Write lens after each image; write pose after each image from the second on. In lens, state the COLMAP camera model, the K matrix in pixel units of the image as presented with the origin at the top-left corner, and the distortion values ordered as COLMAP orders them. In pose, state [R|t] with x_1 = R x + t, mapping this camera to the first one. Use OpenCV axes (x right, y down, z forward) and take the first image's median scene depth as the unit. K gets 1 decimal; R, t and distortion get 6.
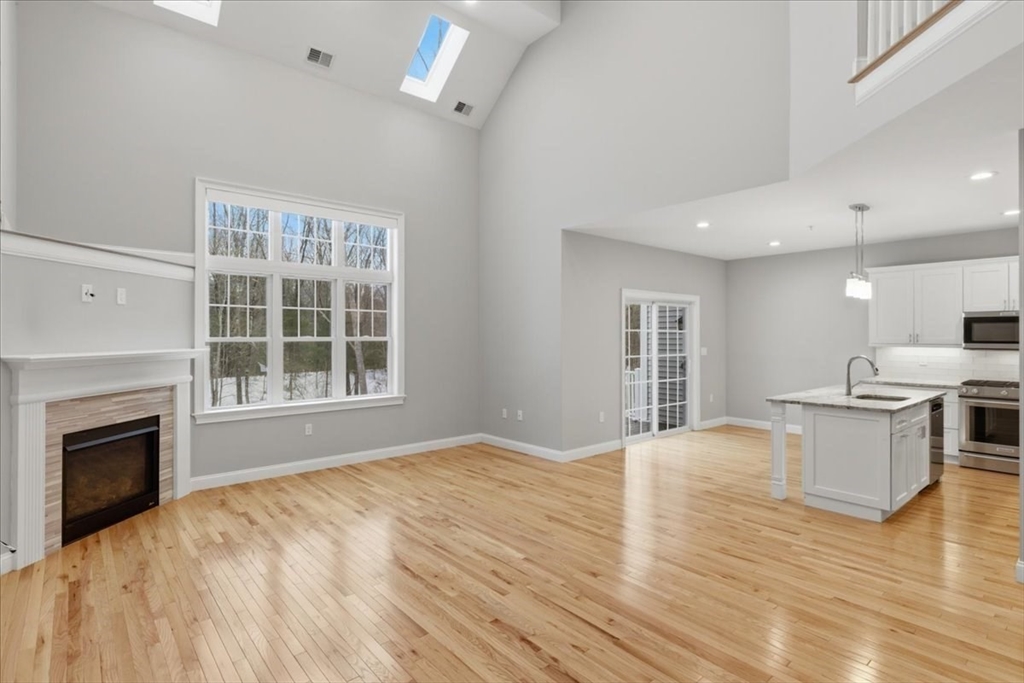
lens RADIAL K [[512.0, 0, 506.4], [0, 512.0, 332.2], [0, 0, 1]] dist [-0.001034, -0.000340]
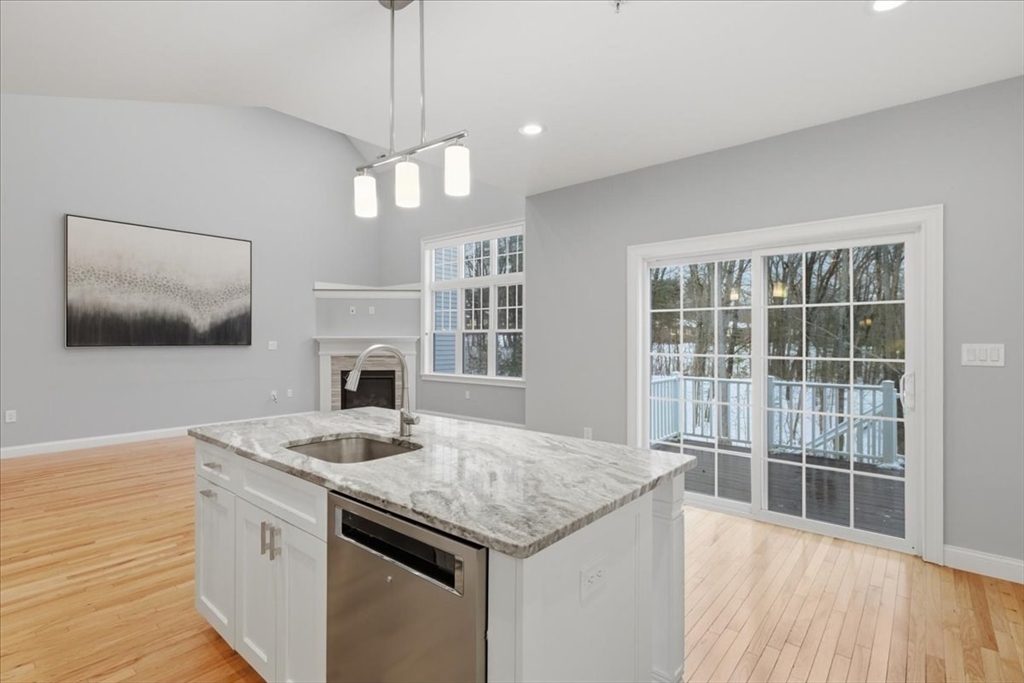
lens RADIAL K [[490.5, 0, 508.1], [0, 490.5, 340.1], [0, 0, 1]] dist [0.003254, 0.000469]
pose [[0.158374, 0.001919, -0.987377, 1.085044], [0.005702, 0.999980, 0.002858, 0.040385], [0.987363, -0.006083, 0.158360, 1.009983]]
